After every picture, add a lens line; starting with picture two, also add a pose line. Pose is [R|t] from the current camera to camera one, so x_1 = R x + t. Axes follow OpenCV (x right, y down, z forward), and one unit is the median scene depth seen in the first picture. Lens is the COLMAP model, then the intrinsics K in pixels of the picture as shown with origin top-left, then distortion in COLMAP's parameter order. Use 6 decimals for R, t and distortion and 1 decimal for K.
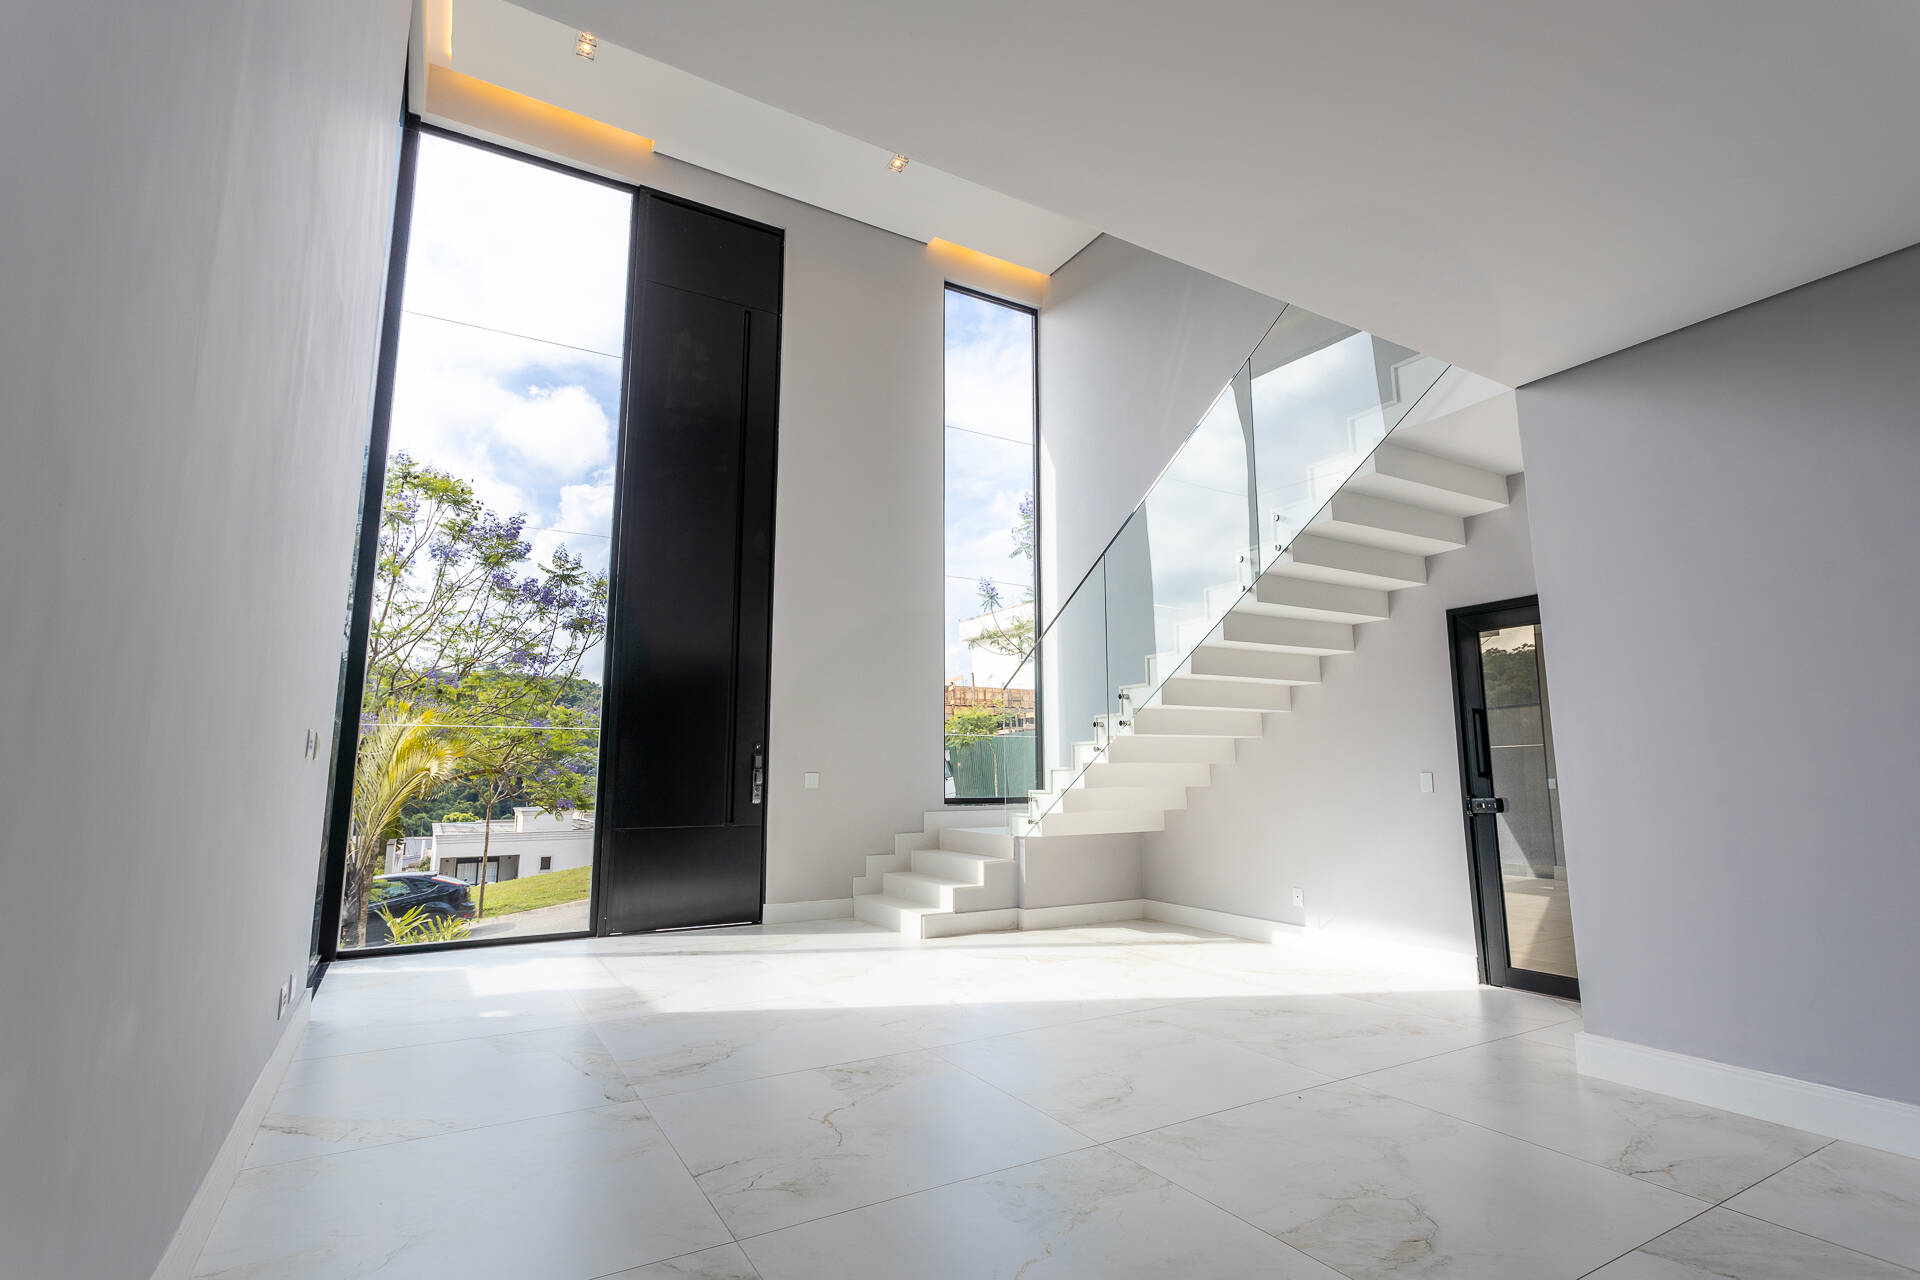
lens RADIAL K [[916.8, 0, 962.0], [0, 916.8, 613.4], [0, 0, 1]] dist [0.001560, 0.001487]
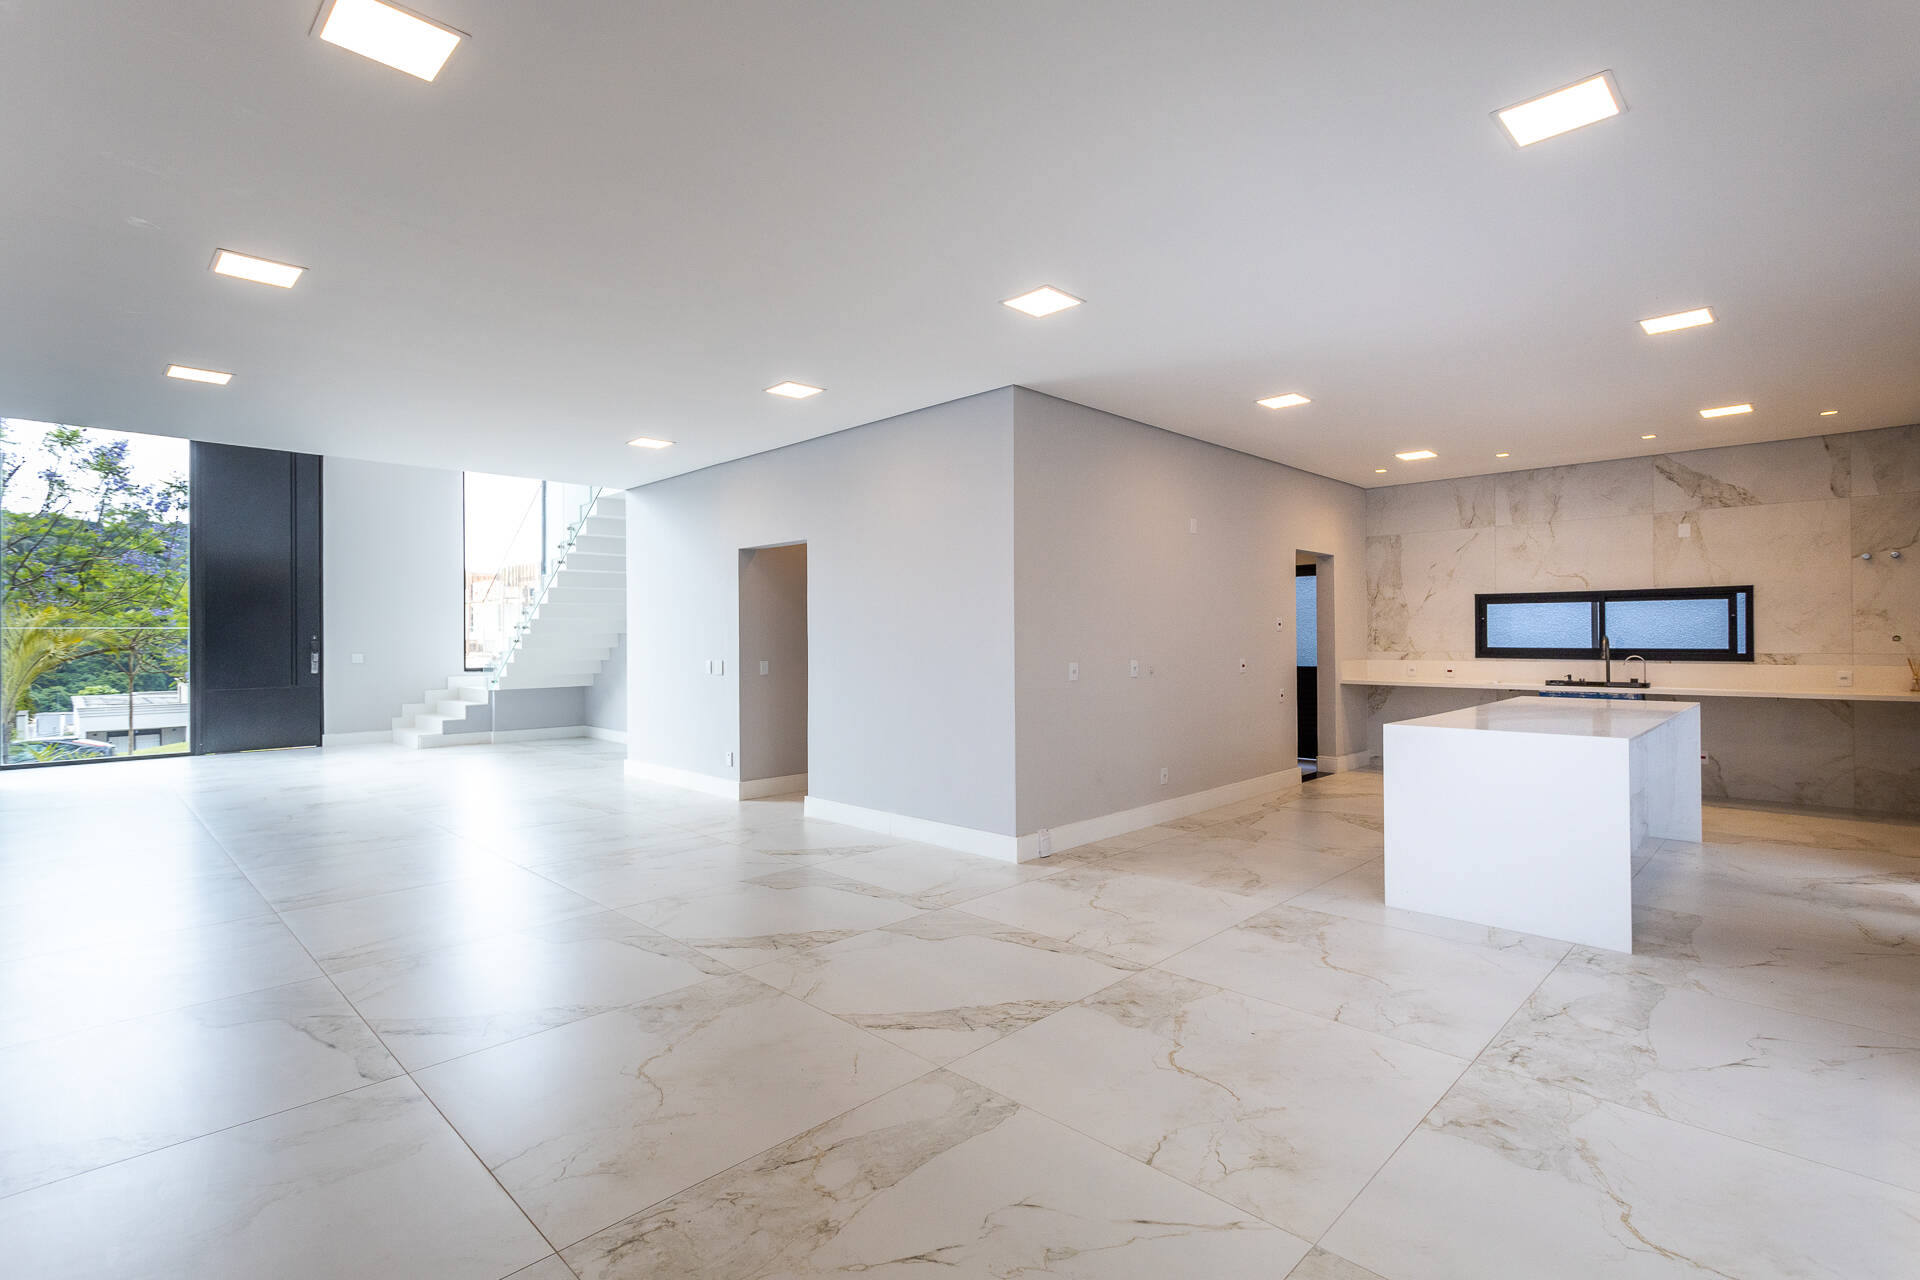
lens RADIAL K [[916.8, 0, 951.2], [0, 916.8, 630.7], [0, 0, 1]] dist [0.001560, 0.001487]
pose [[0.968917, -0.004458, 0.247348, 0.435851], [-0.036796, 0.986119, 0.161912, -0.155024], [-0.244636, -0.165981, 0.955303, -0.739576]]
